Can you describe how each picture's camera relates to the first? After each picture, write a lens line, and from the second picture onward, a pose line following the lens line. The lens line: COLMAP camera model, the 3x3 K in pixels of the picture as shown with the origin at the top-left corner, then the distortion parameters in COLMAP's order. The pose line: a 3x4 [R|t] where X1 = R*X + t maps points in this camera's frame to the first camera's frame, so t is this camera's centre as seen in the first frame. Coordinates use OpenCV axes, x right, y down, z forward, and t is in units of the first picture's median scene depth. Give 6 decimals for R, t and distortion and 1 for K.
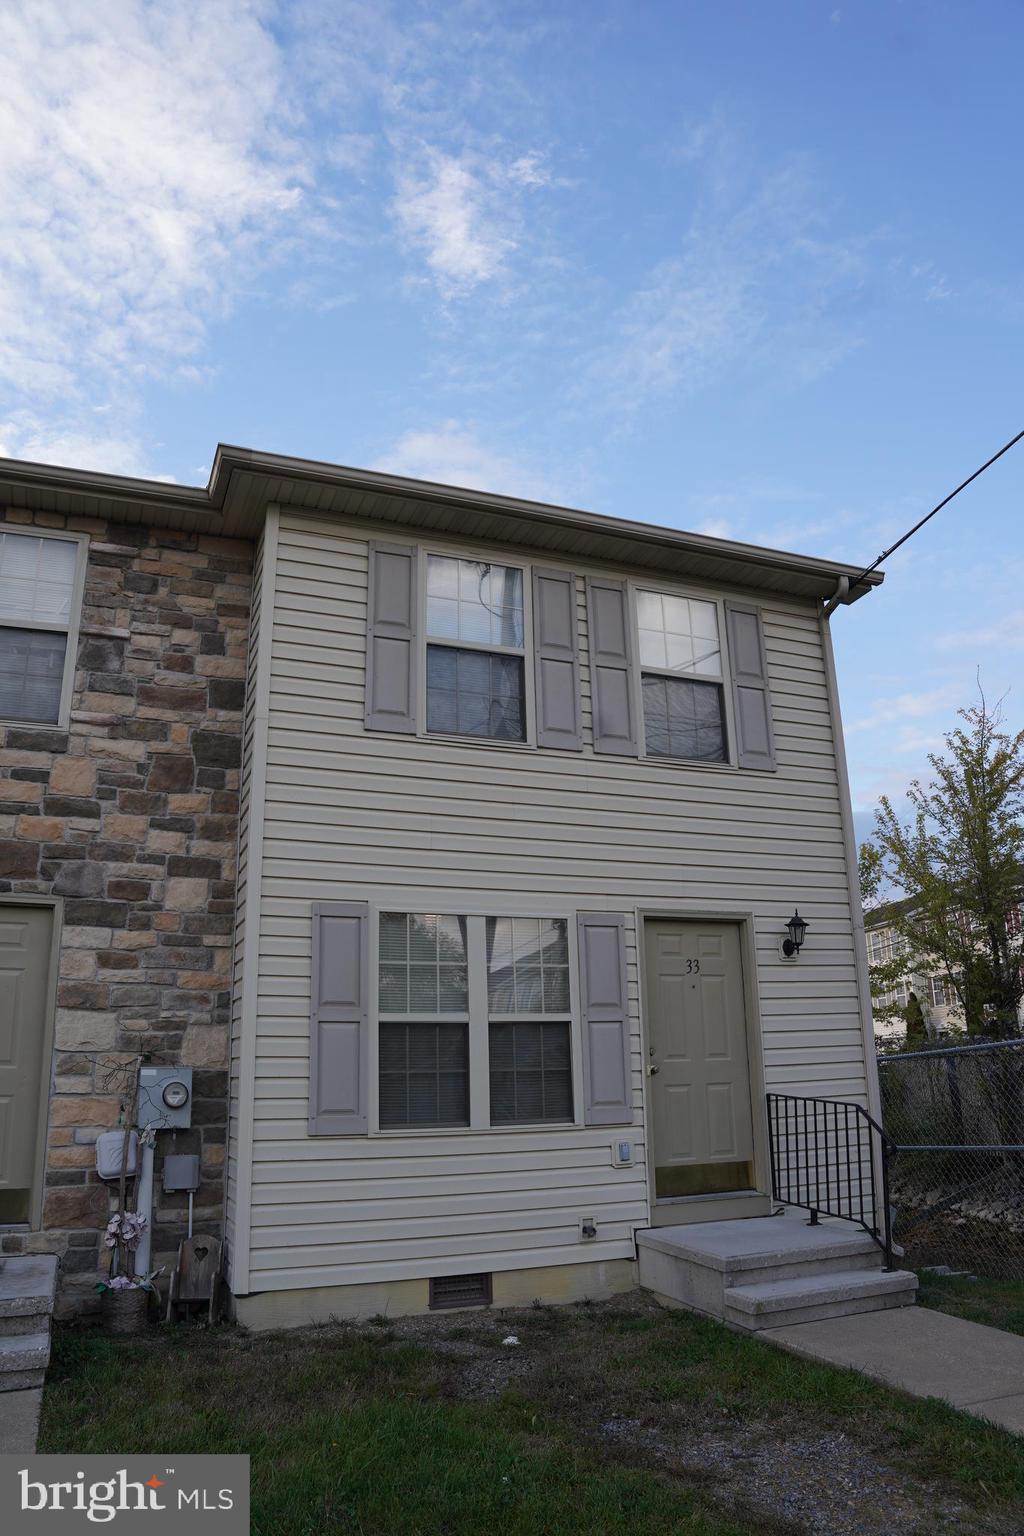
lens RADIAL K [[1070.3, 0, 519.1], [0, 1070.3, 758.2], [0, 0, 1]] dist [-0.167975, 0.120770]
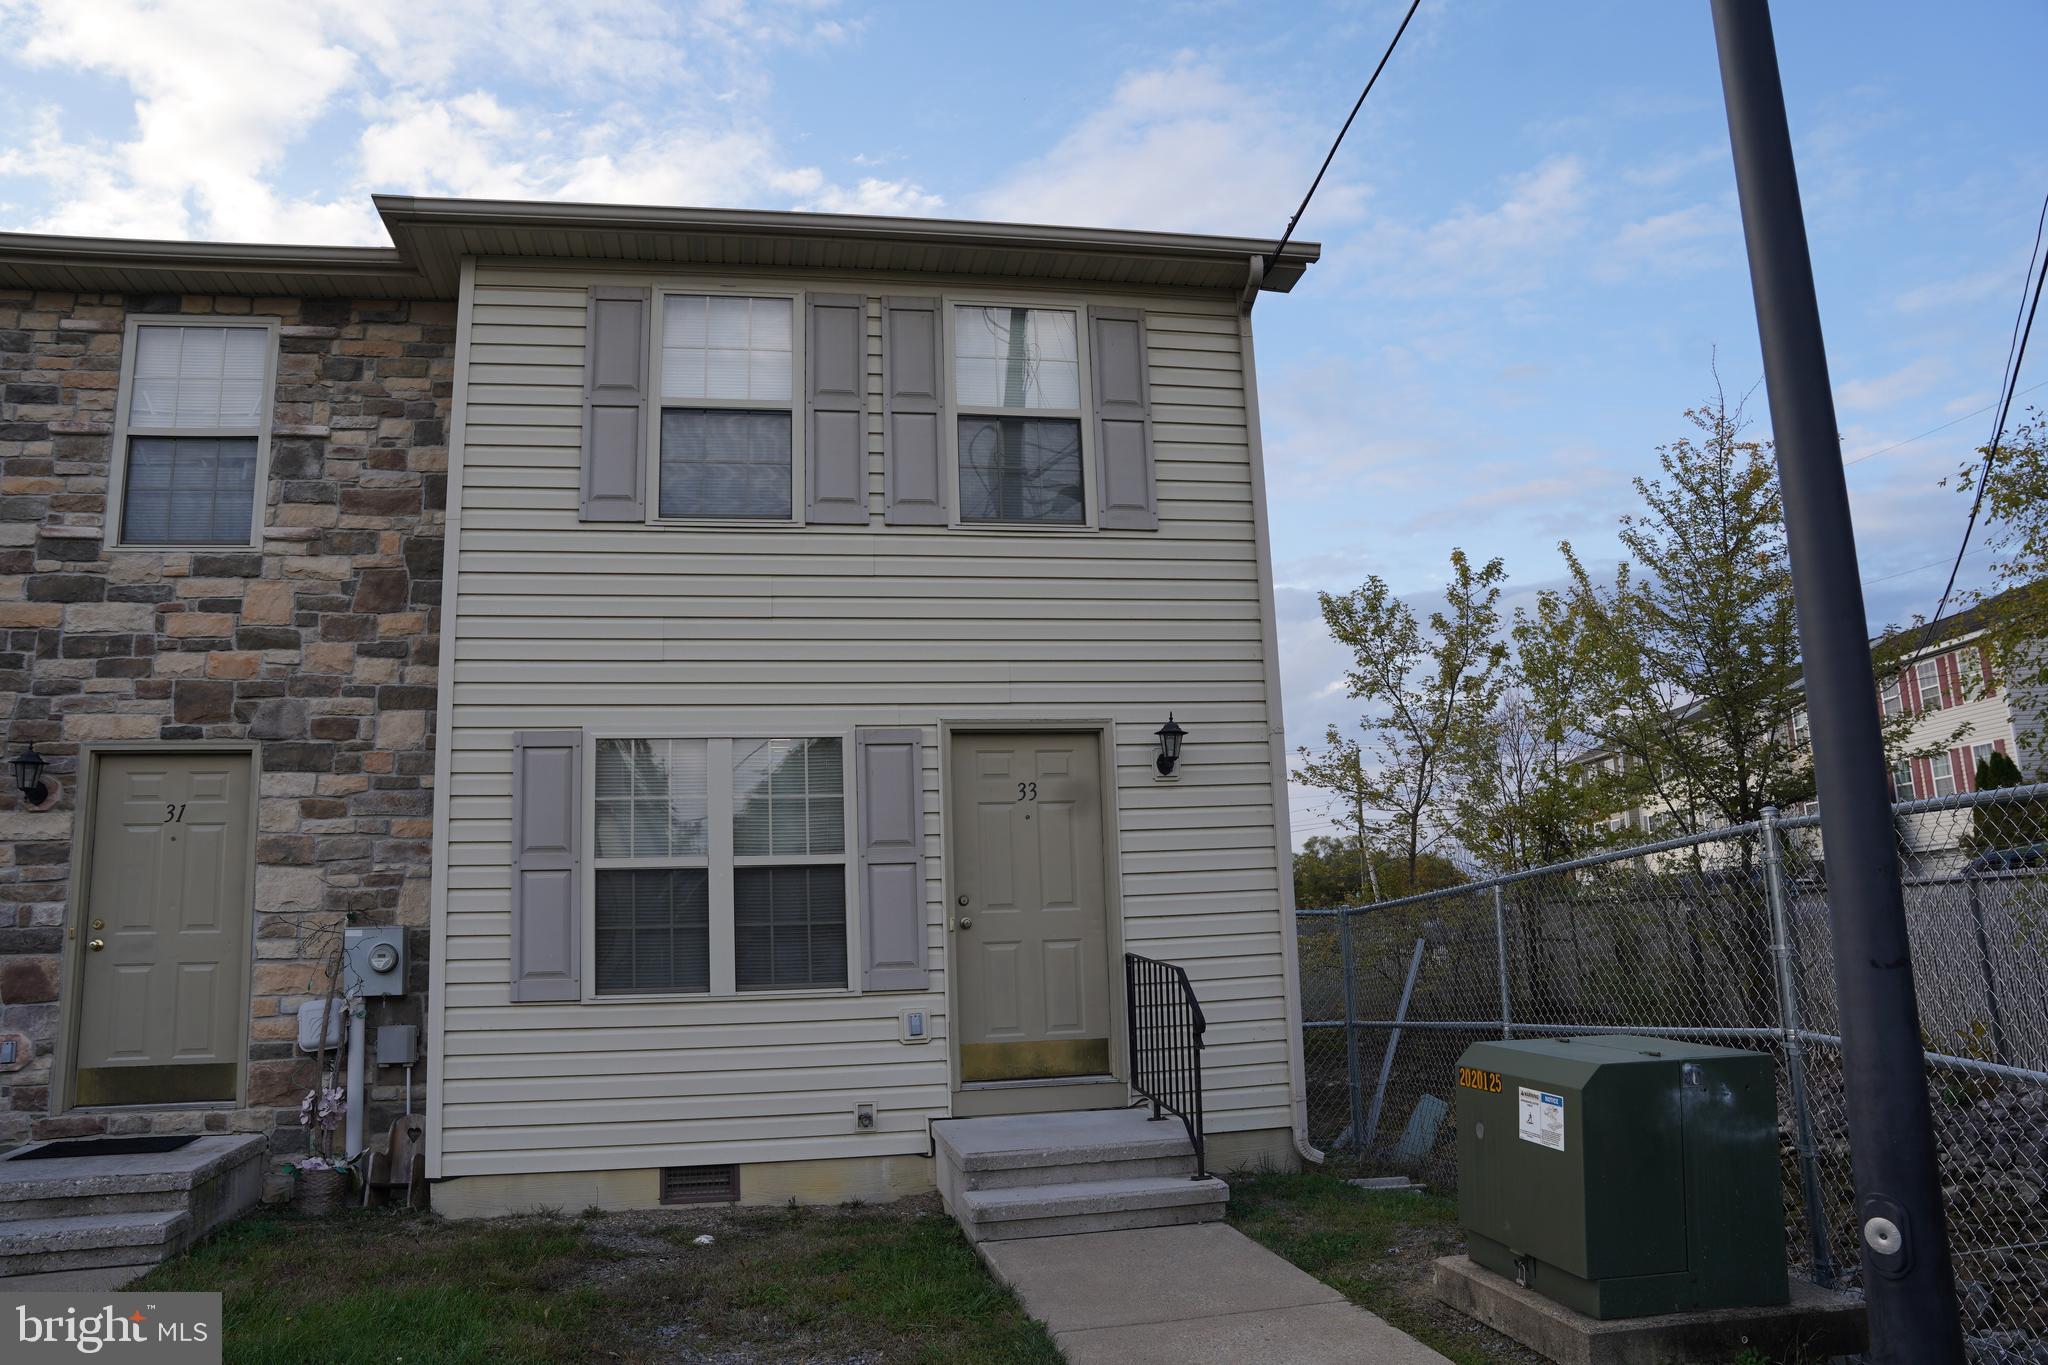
lens RADIAL K [[1427.1, 0, 1039.0], [0, 1427.1, 667.1], [0, 0, 1]] dist [-0.167975, 0.120770]
pose [[0.980662, -0.052926, -0.188414, 0.404288], [0.072315, 0.992598, 0.097568, 0.005318], [0.181856, -0.109306, 0.977231, -0.010565]]
